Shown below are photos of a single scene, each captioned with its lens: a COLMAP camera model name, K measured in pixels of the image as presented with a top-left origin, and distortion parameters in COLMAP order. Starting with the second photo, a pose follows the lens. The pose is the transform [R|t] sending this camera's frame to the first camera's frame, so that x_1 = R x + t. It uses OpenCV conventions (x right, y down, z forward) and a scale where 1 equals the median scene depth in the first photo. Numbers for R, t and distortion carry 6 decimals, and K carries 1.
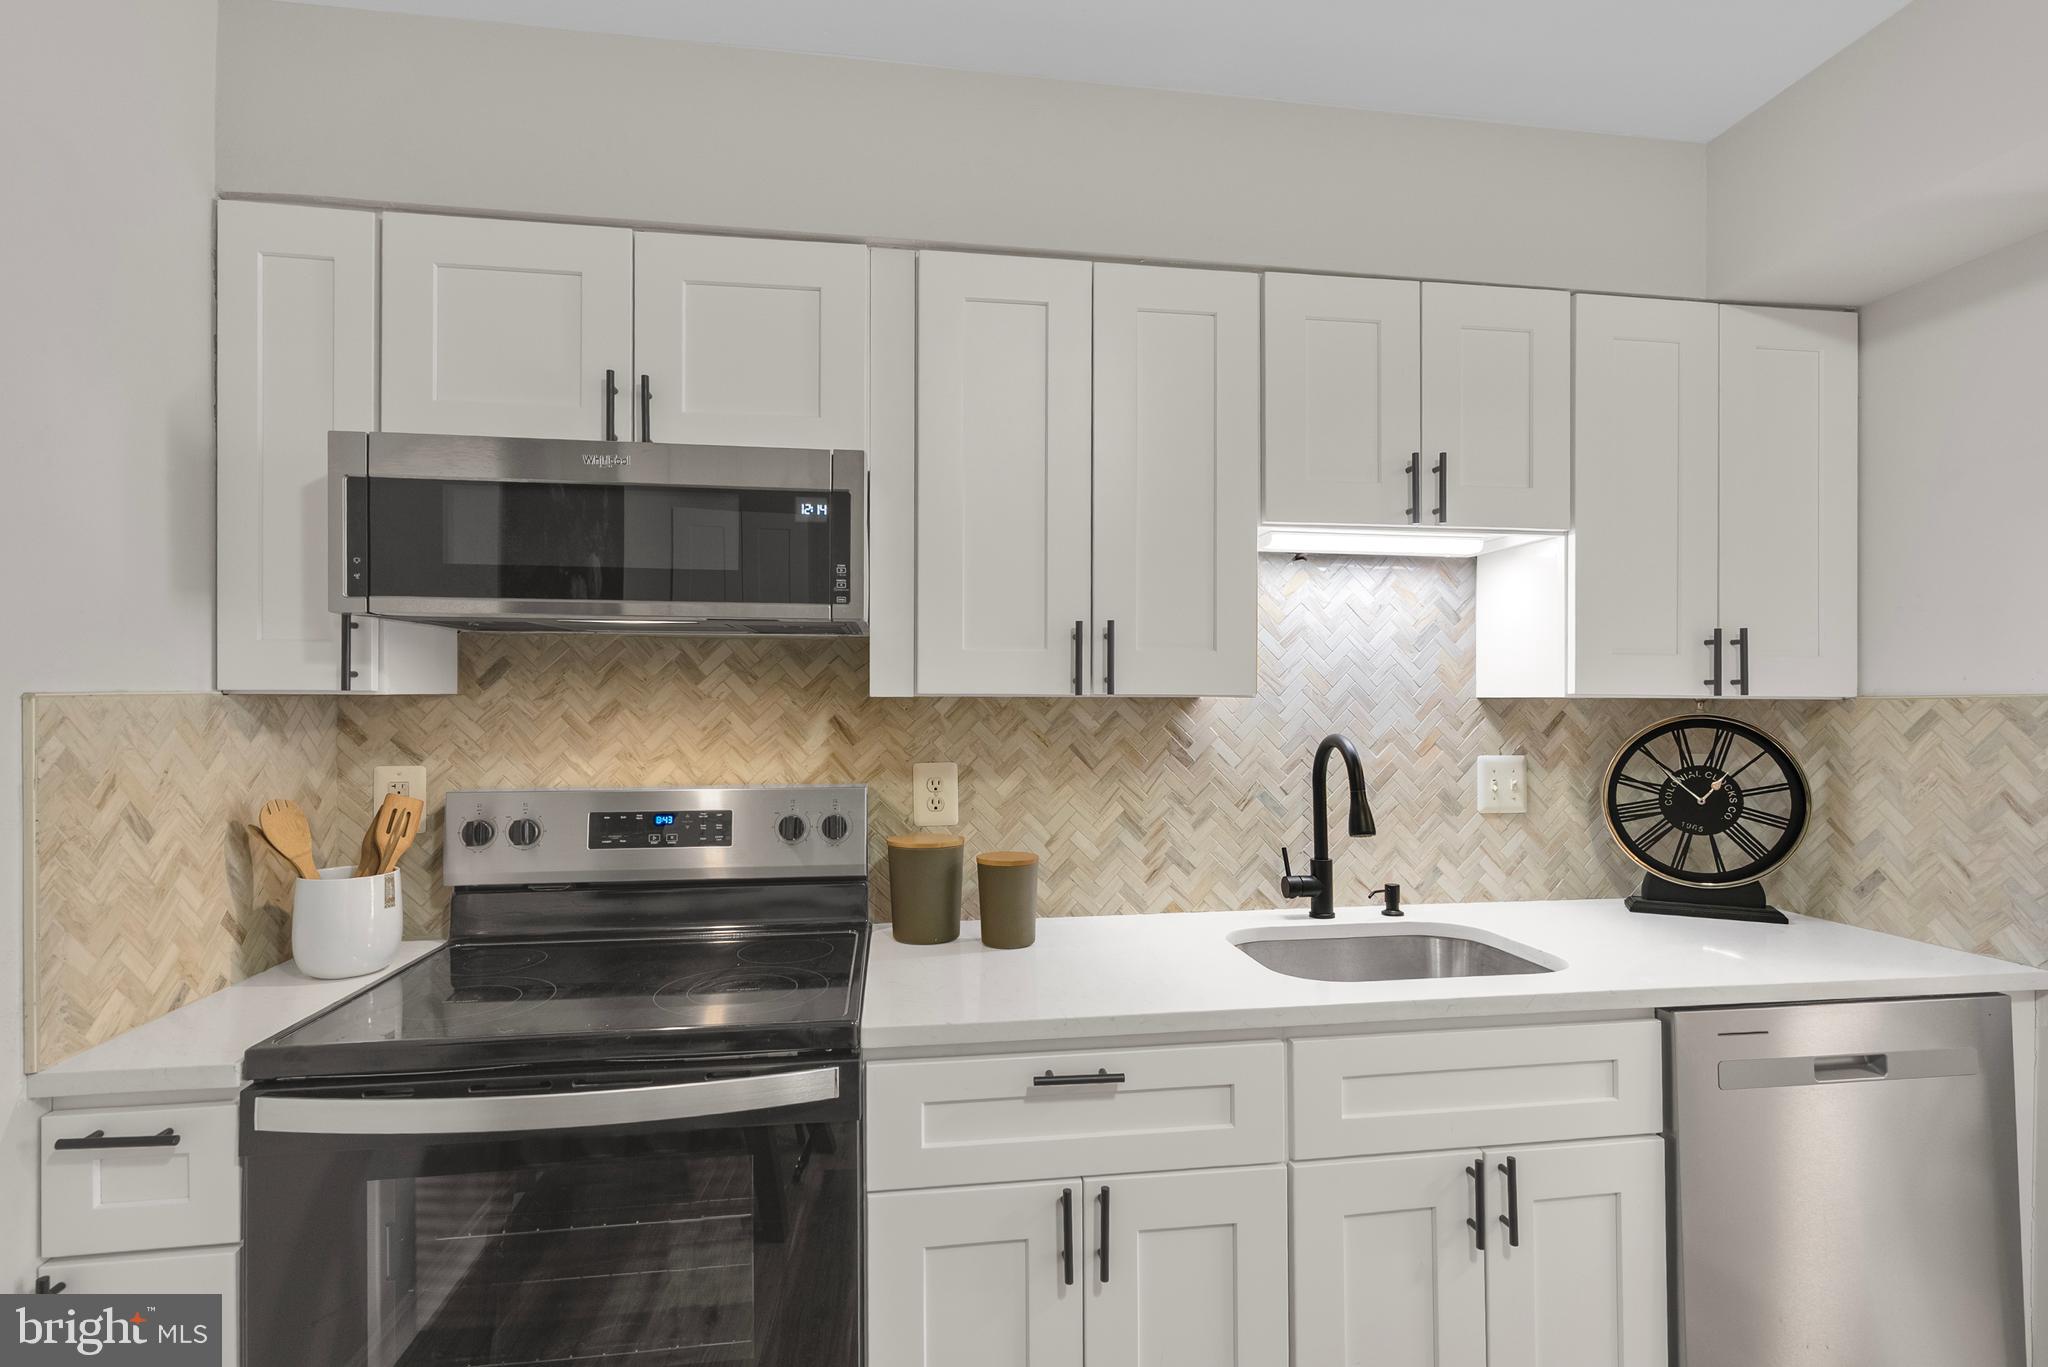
lens RADIAL K [[941.9, 0, 1020.7], [0, 941.9, 697.6], [0, 0, 1]] dist [-0.001606, 0.002633]
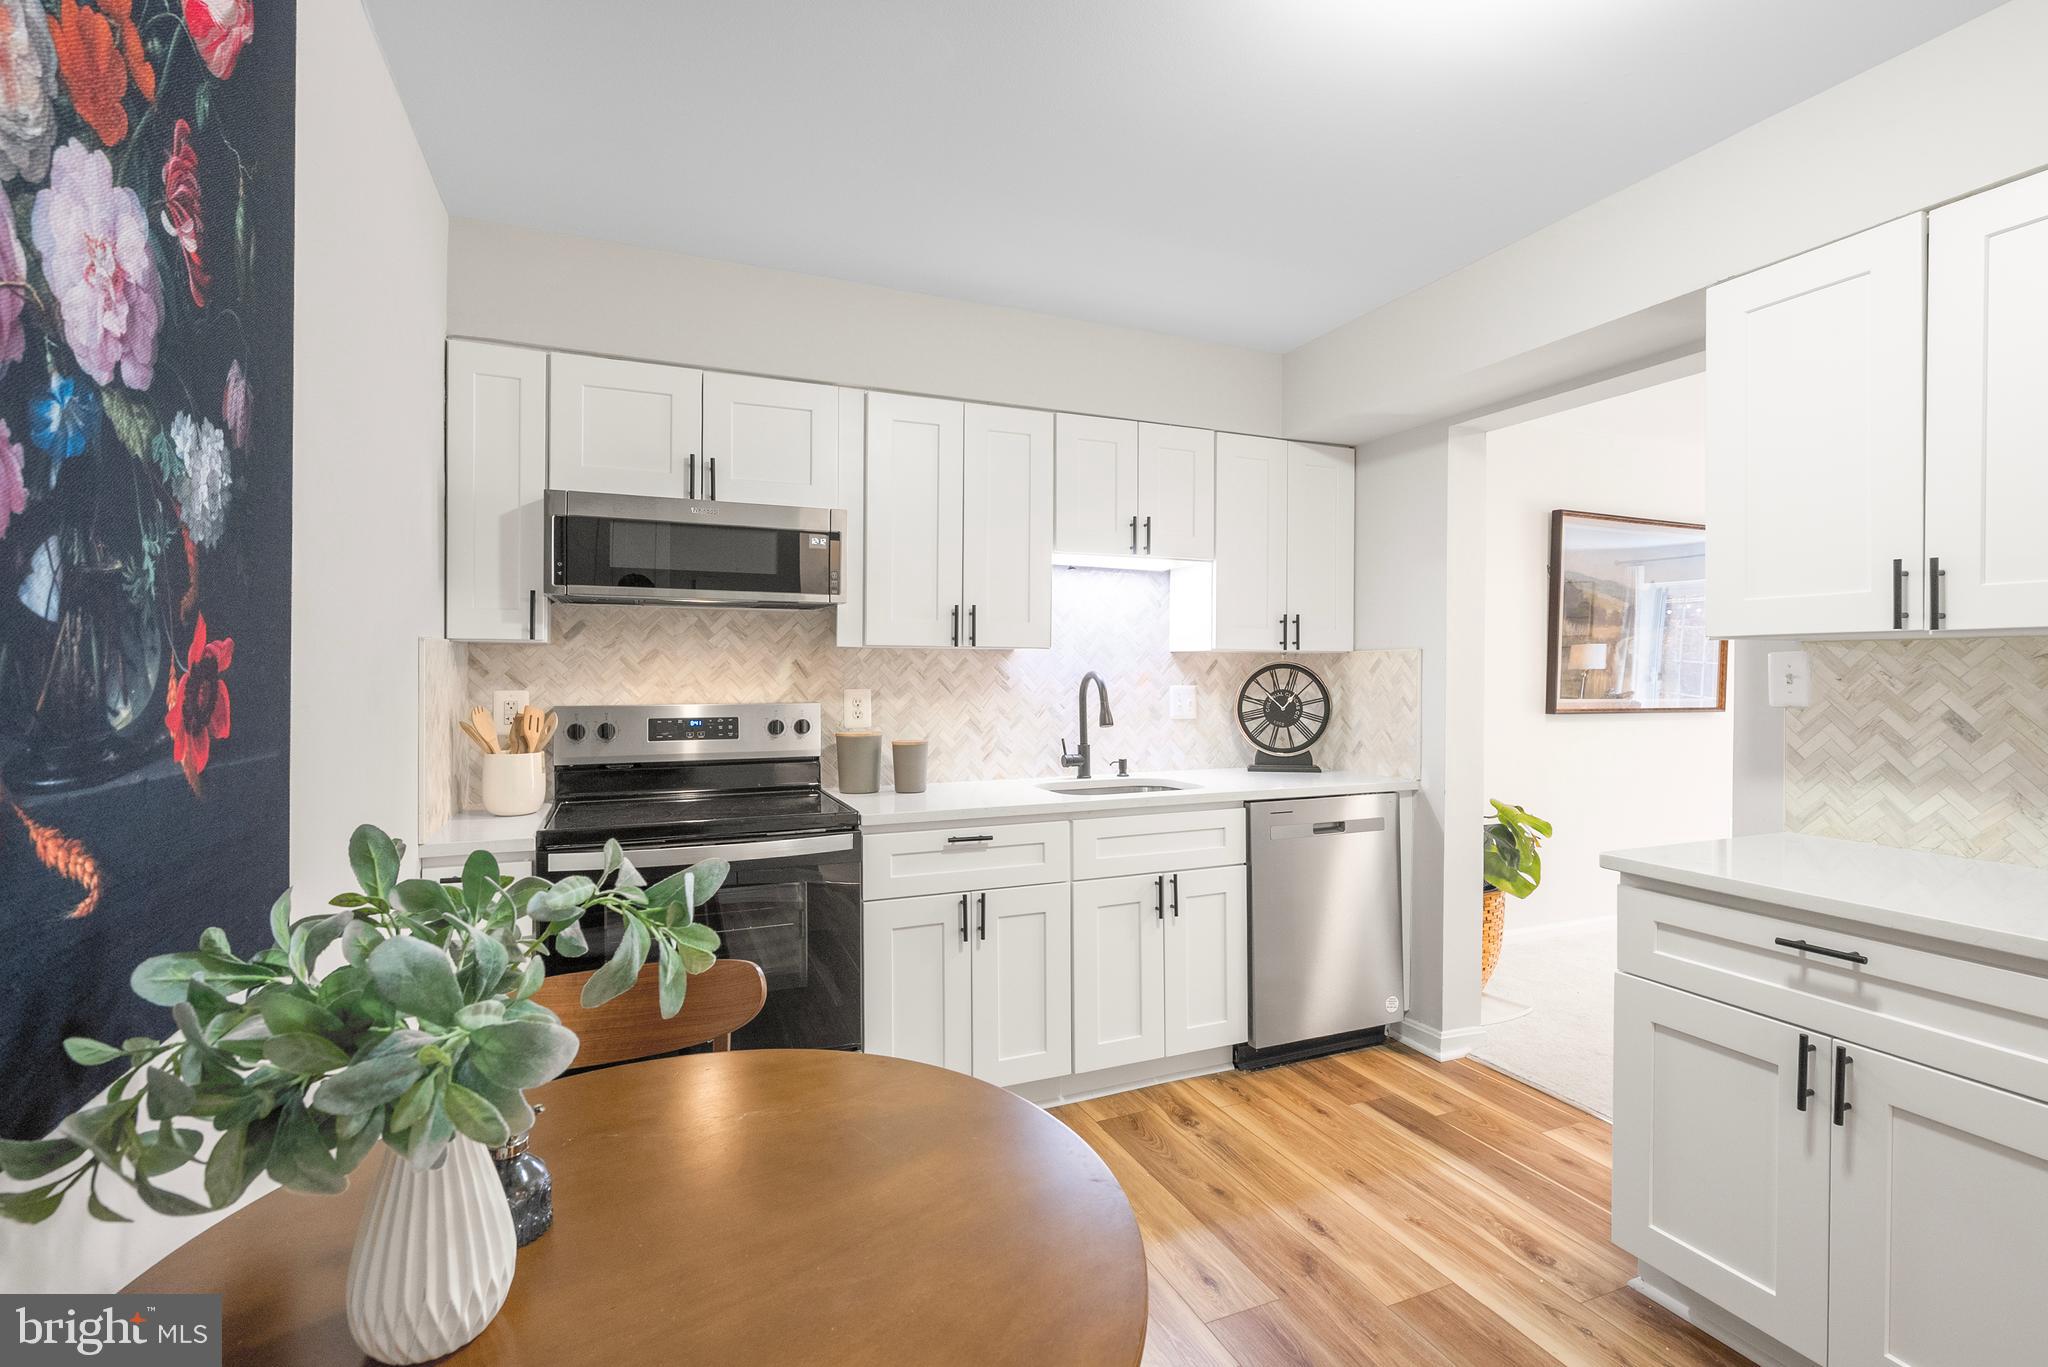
lens RADIAL K [[941.9, 0, 1015.7], [0, 941.9, 675.2], [0, 0, 1]] dist [-0.001606, 0.002633]
pose [[0.968583, -0.000033, 0.248690, -0.231660], [-0.002444, 0.999950, 0.009652, 0.029214], [-0.248678, -0.009957, 0.968535, -0.640165]]
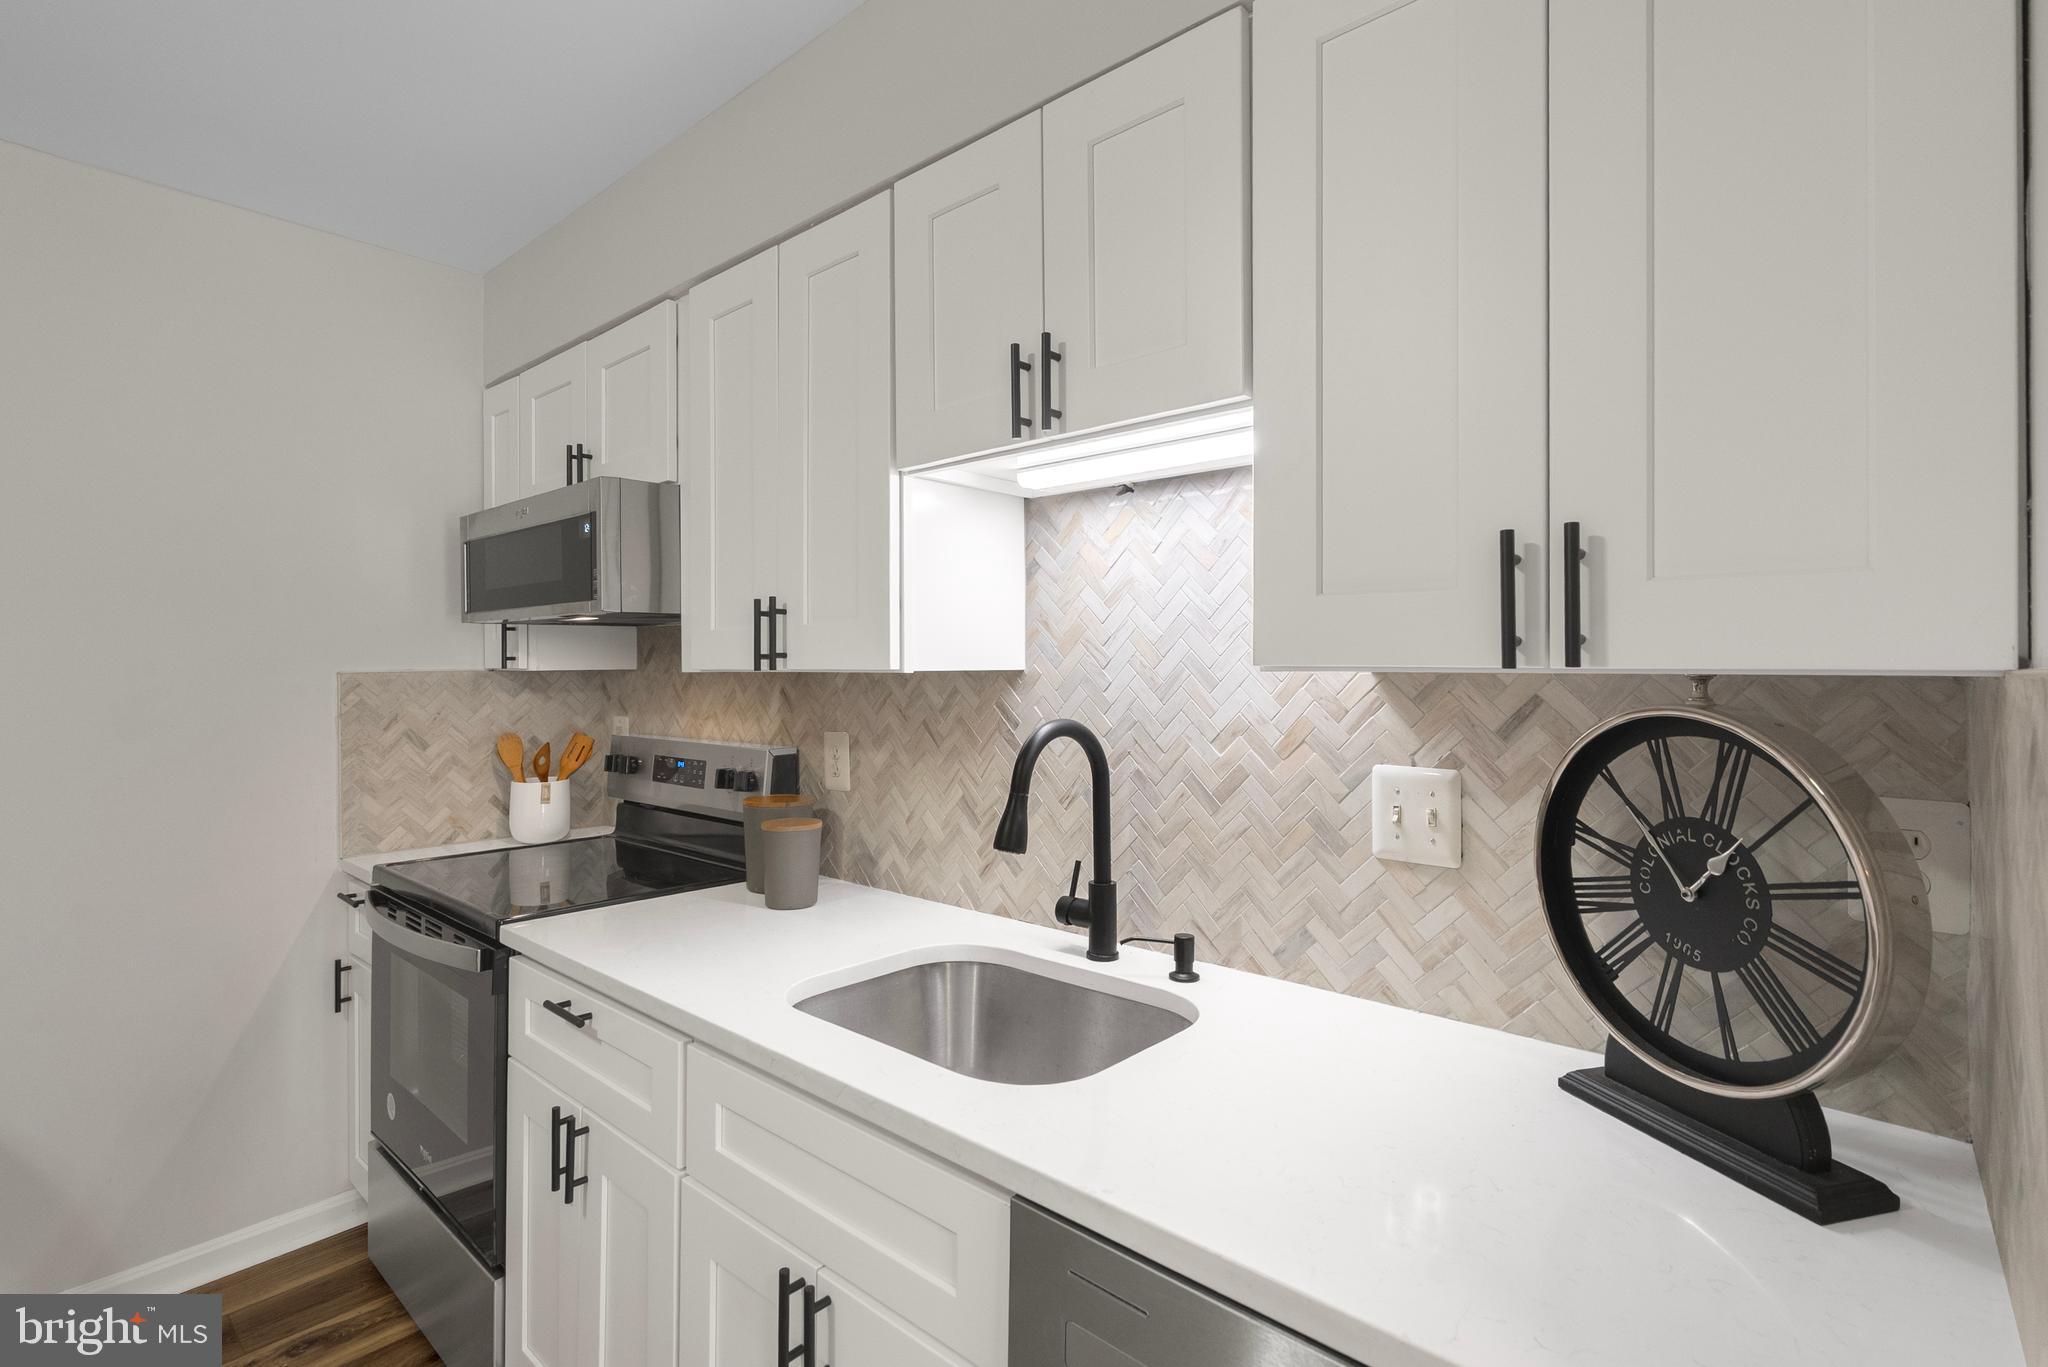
lens RADIAL K [[941.9, 0, 1026.7], [0, 941.9, 659.4], [0, 0, 1]] dist [-0.001606, 0.002633]
pose [[0.661038, -0.009441, -0.750293, 0.869562], [0.005689, 0.999955, -0.007570, -0.004557], [0.750331, 0.000735, 0.661062, 0.453838]]
